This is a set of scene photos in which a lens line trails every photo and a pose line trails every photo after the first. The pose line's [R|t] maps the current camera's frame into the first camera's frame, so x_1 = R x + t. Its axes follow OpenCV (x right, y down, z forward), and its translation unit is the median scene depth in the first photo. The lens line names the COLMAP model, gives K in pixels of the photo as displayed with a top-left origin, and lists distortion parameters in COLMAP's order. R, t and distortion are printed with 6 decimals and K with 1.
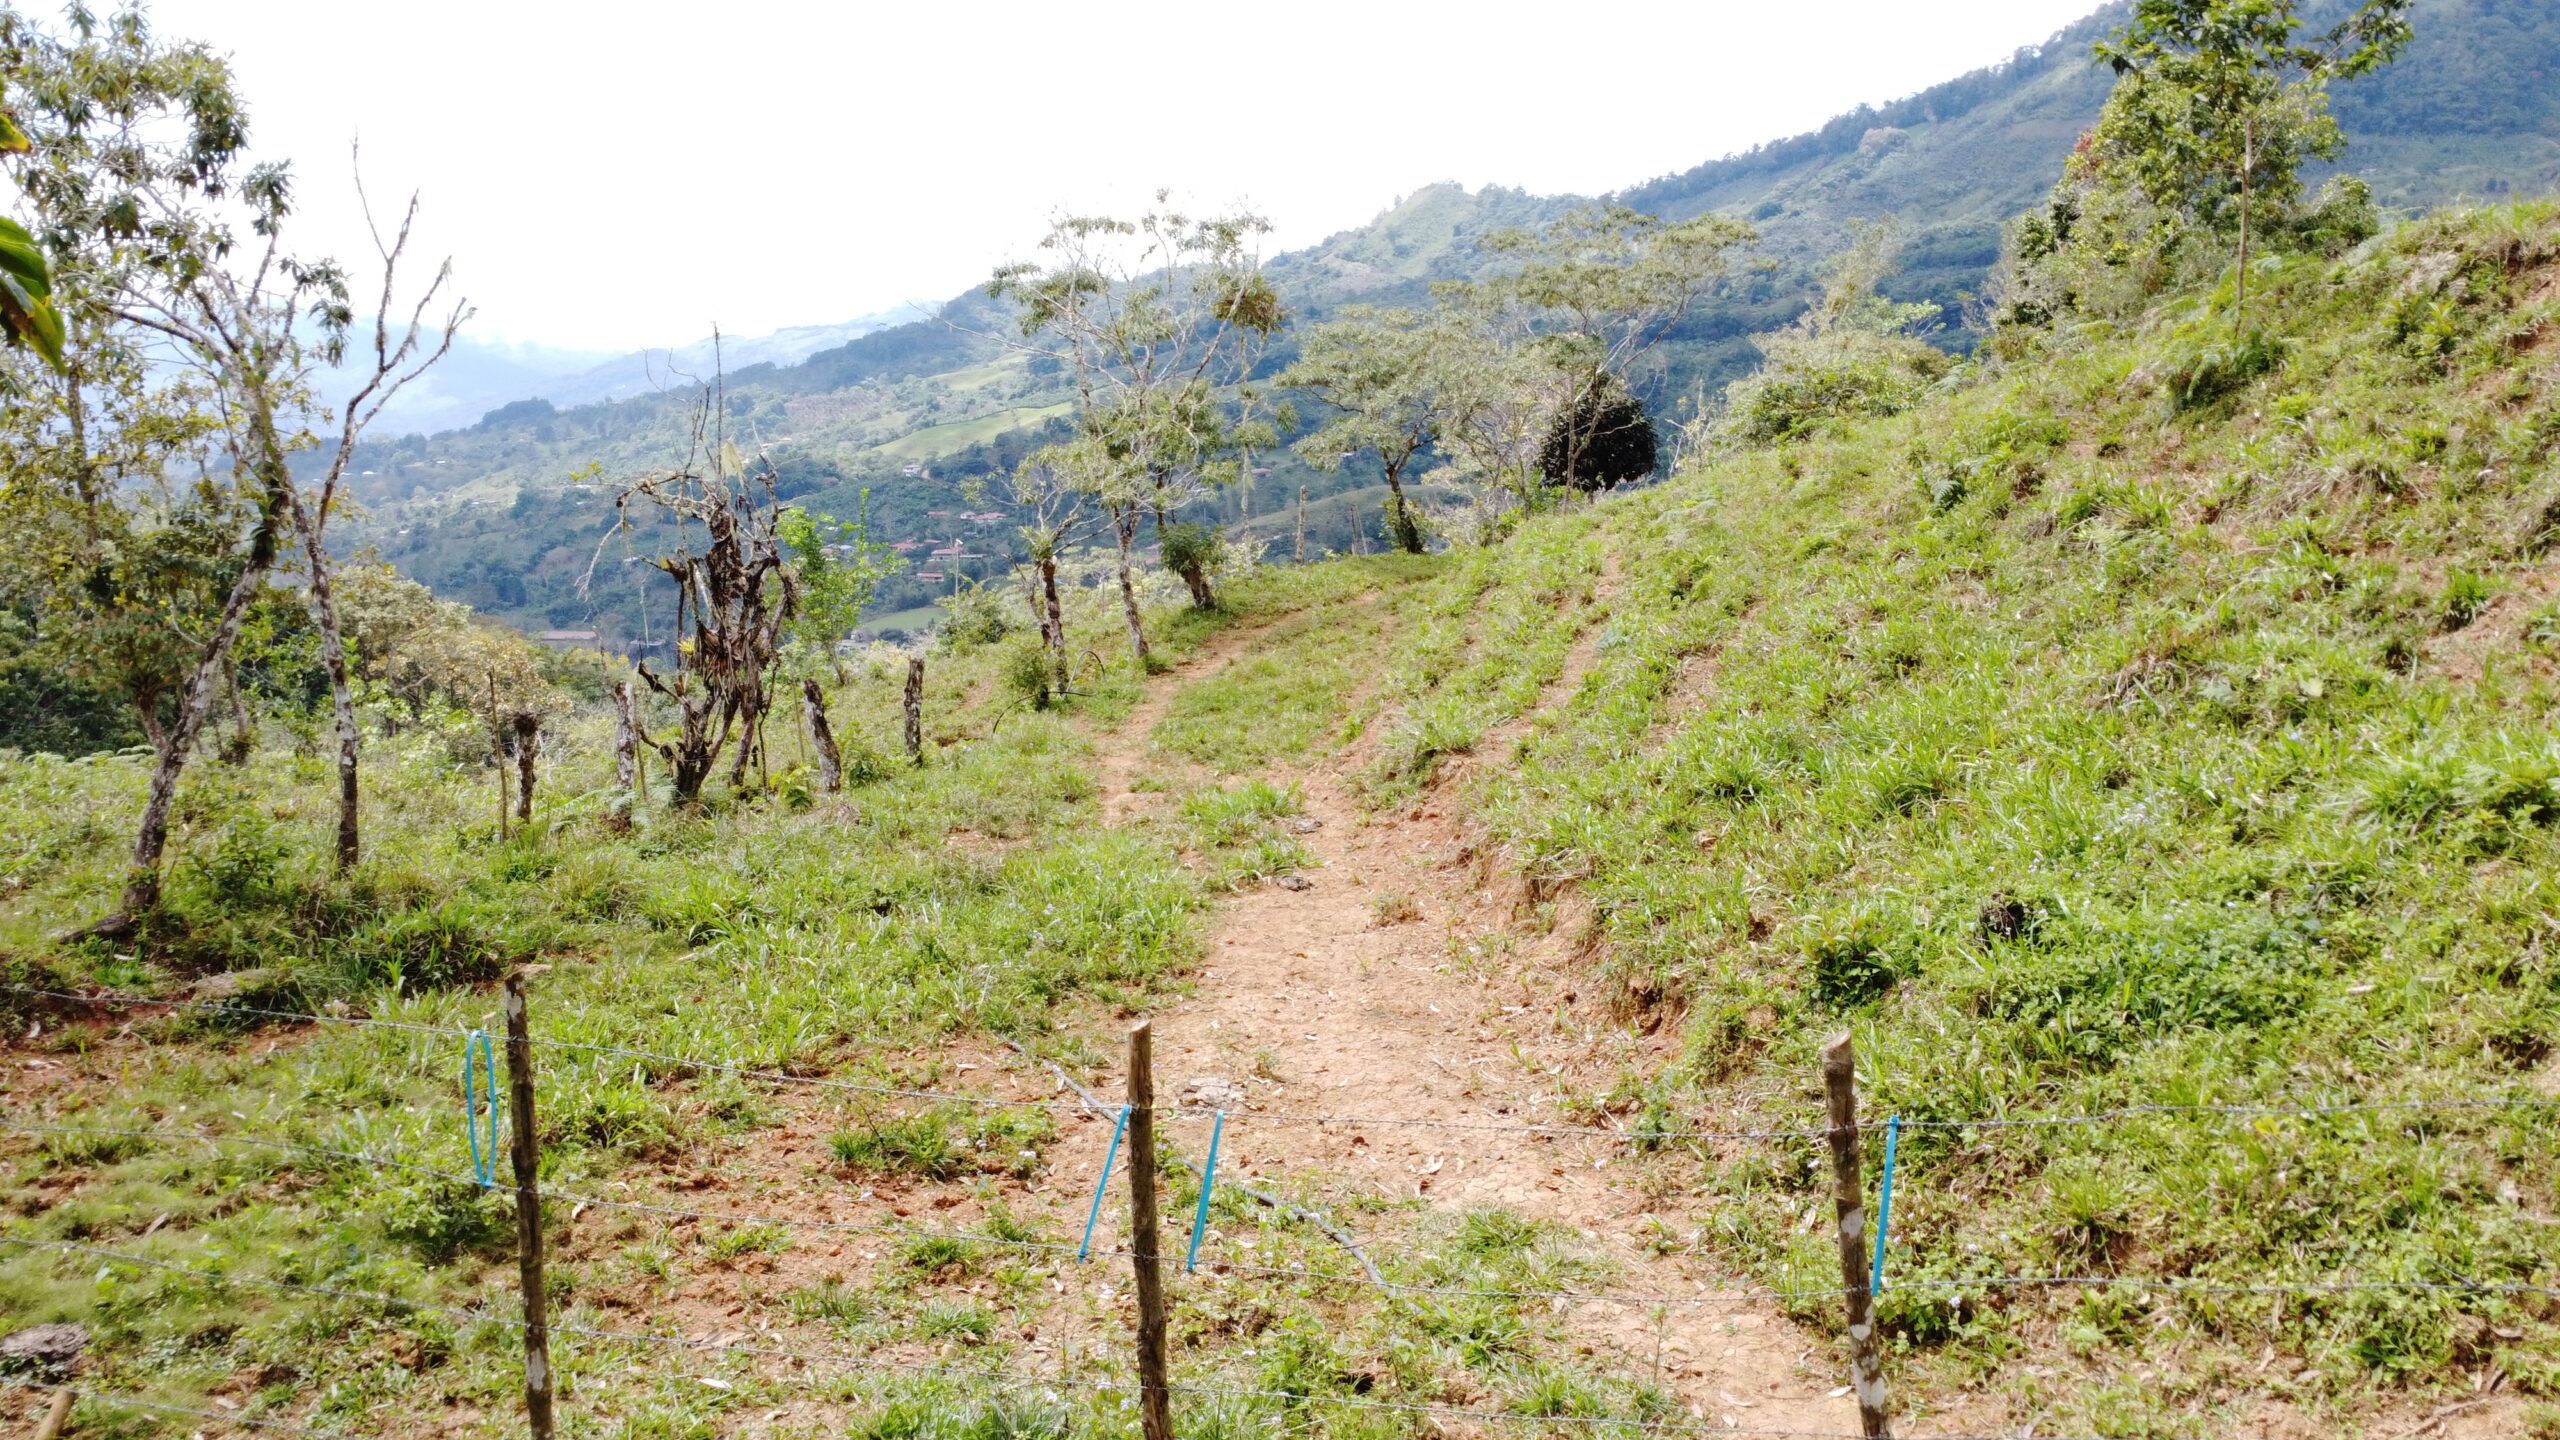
lens RADIAL K [[1915.0, 0, 1286.1], [0, 1915.0, 722.9], [0, 0, 1]] dist [0.001830, -0.001084]
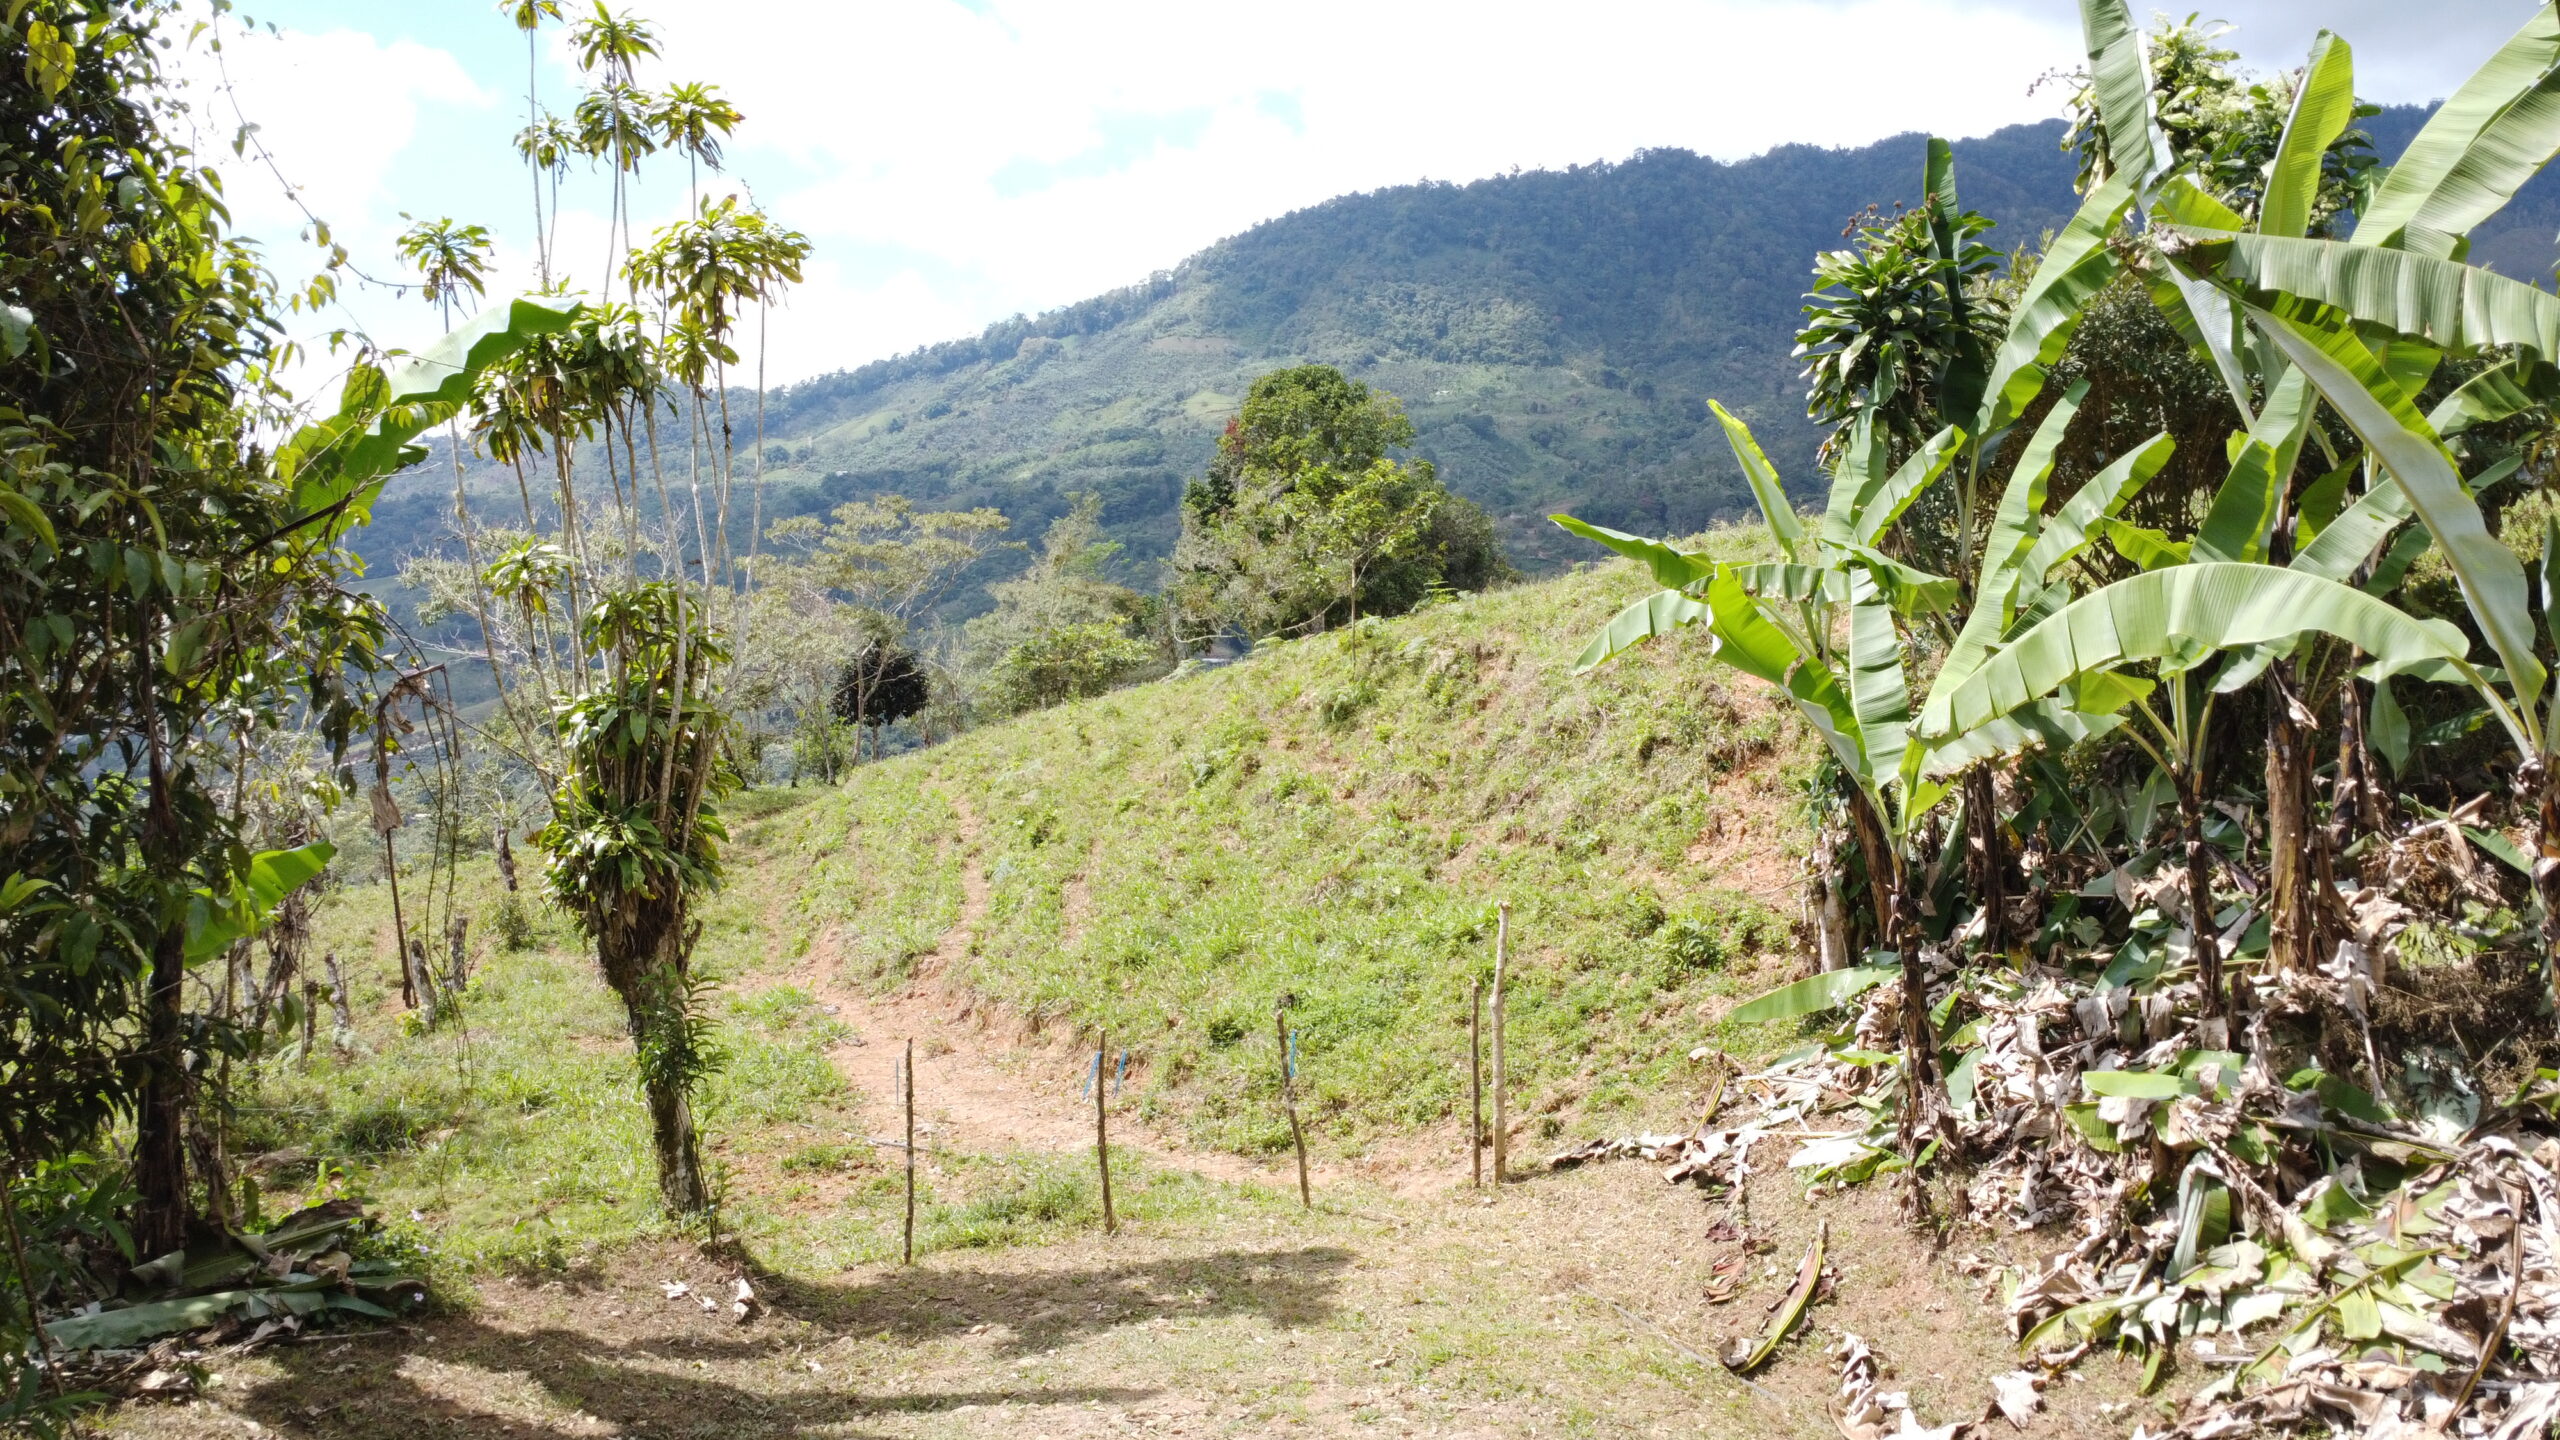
lens RADIAL K [[1915.0, 0, 1286.1], [0, 1915.0, 722.9], [0, 0, 1]] dist [0.001830, -0.001084]
pose [[0.913845, -0.036219, 0.404445, -0.384598], [0.075325, 0.993848, -0.081196, -0.032435], [-0.399016, 0.104665, 0.910951, -0.805739]]
